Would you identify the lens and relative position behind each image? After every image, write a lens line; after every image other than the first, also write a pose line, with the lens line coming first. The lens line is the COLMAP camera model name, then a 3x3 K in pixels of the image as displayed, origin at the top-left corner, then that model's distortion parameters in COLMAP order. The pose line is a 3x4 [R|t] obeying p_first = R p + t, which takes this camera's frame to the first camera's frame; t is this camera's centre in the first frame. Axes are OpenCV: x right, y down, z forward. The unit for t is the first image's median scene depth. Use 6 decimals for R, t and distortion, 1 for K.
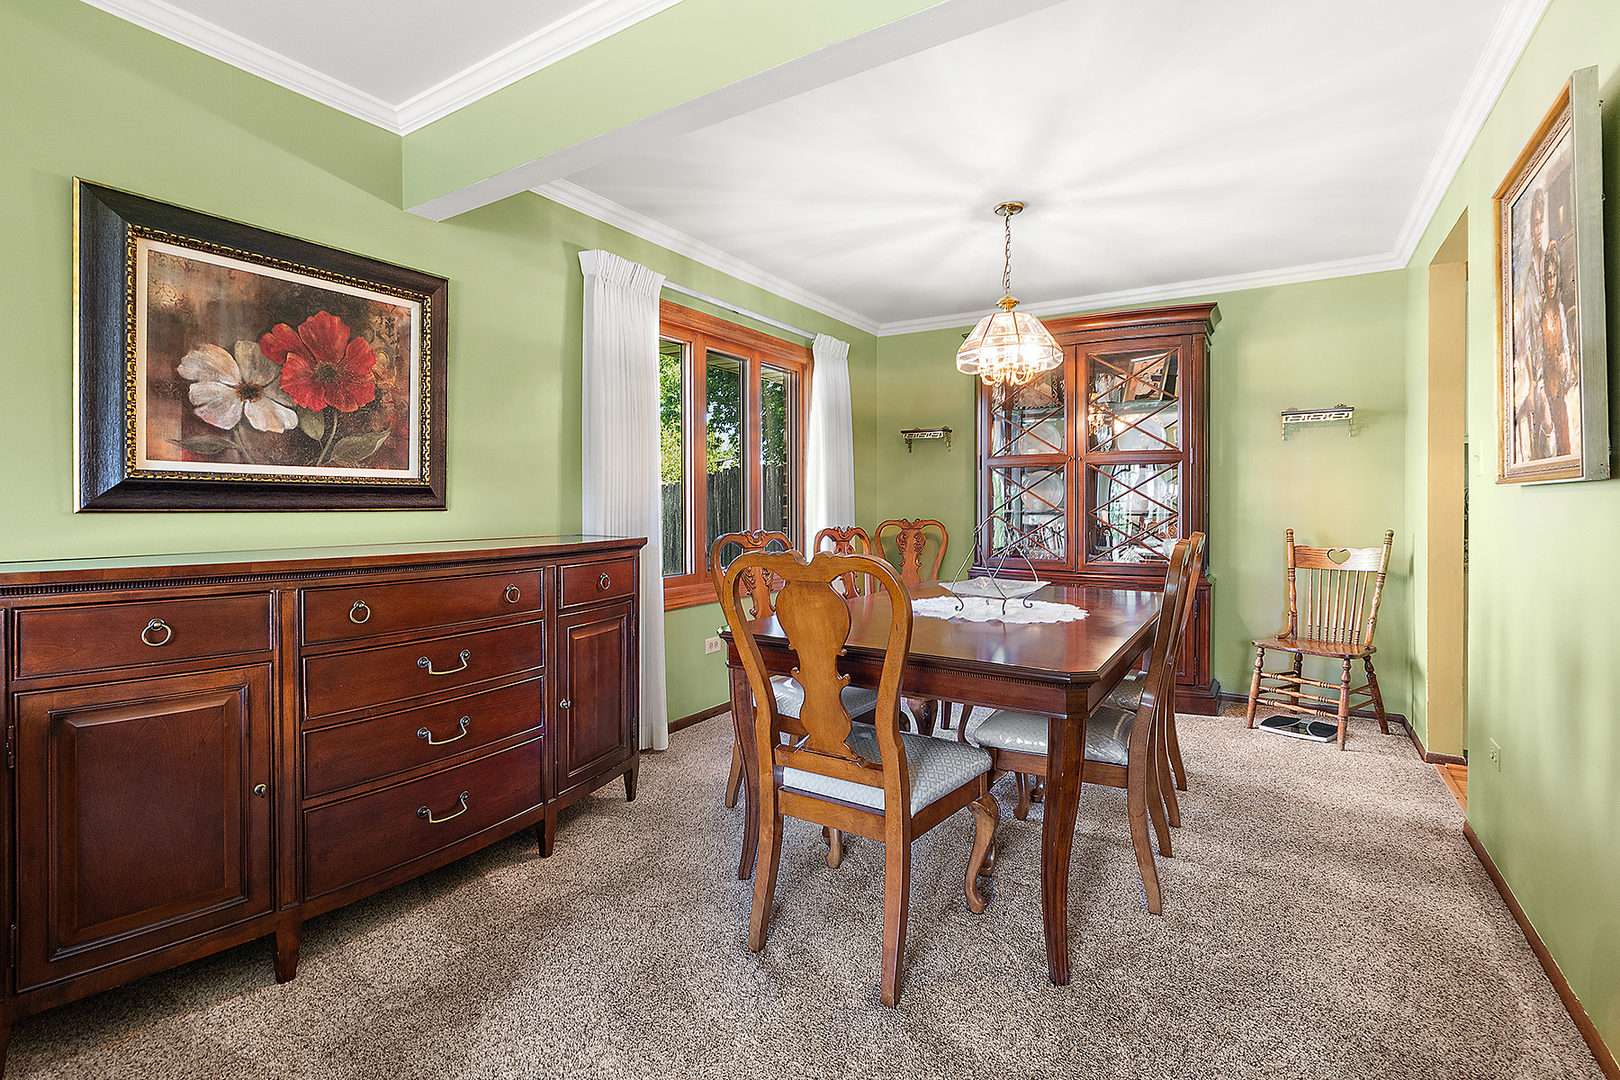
lens RADIAL K [[733.2, 0, 811.3], [0, 733.2, 507.1], [0, 0, 1]] dist [-0.005754, -0.001915]
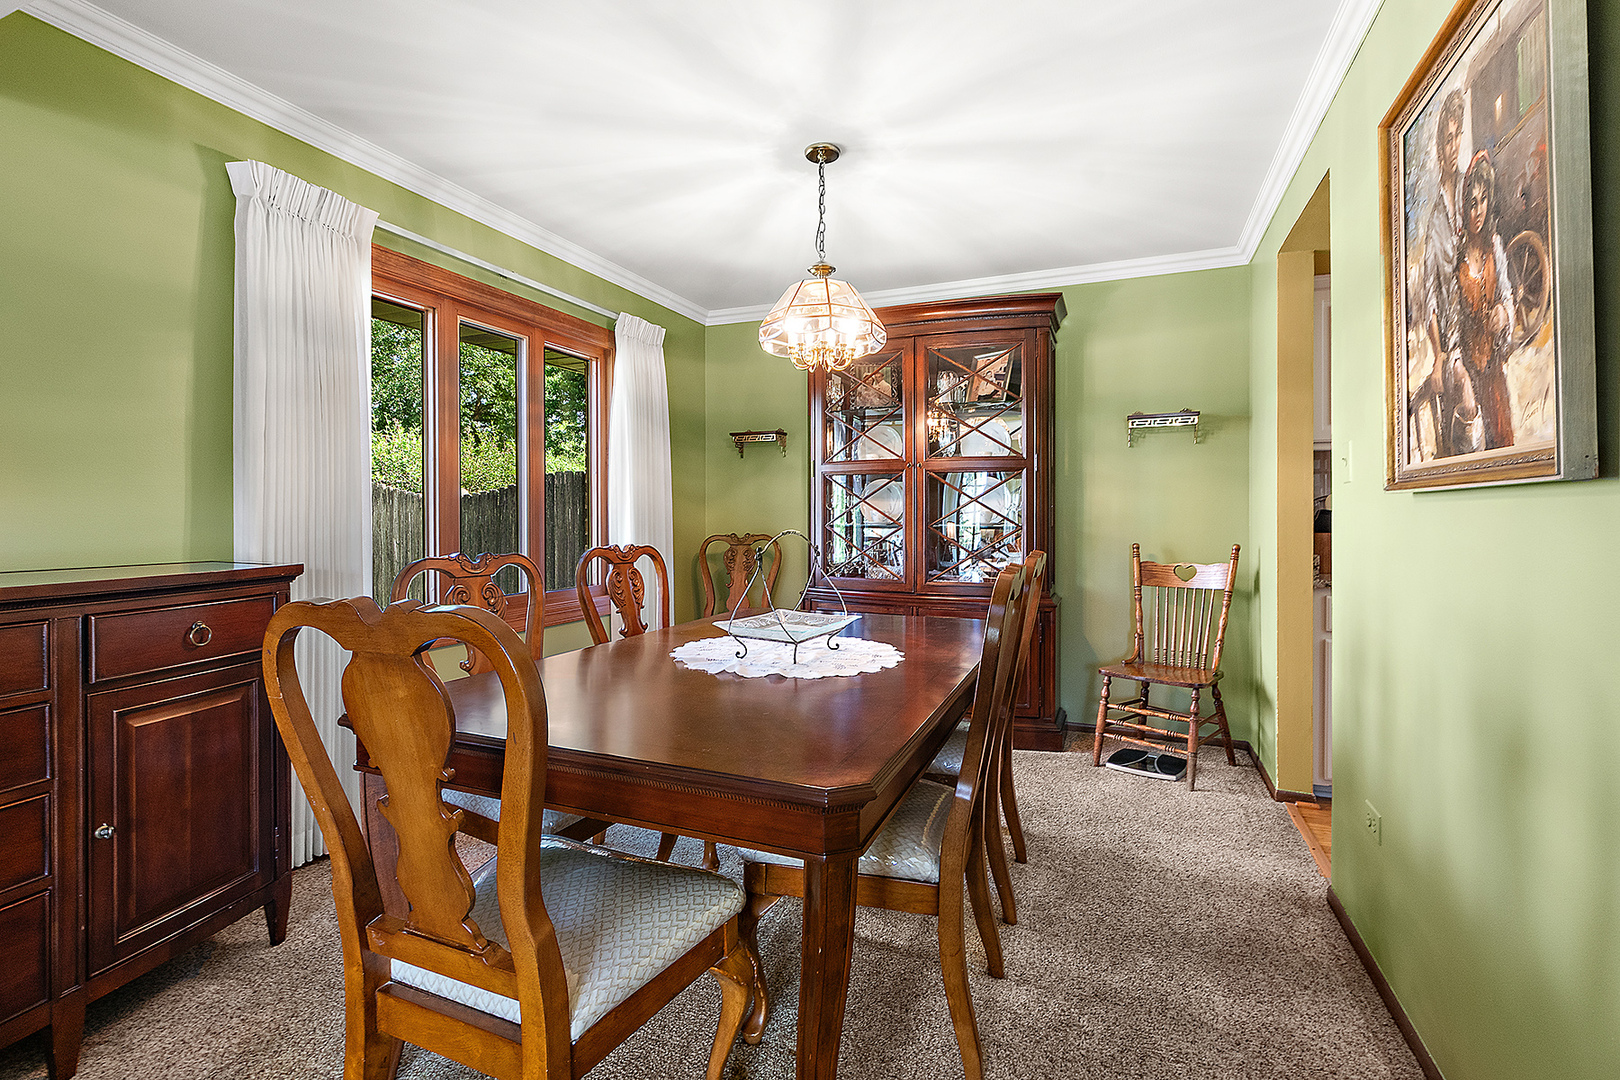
lens RADIAL K [[733.2, 0, 816.2], [0, 733.2, 518.1], [0, 0, 1]] dist [-0.005754, -0.001915]
pose [[0.984754, -0.001631, 0.173946, 0.146182], [0.001843, 0.999998, -0.001054, -0.001515], [-0.173944, 0.001359, 0.984755, 0.242684]]
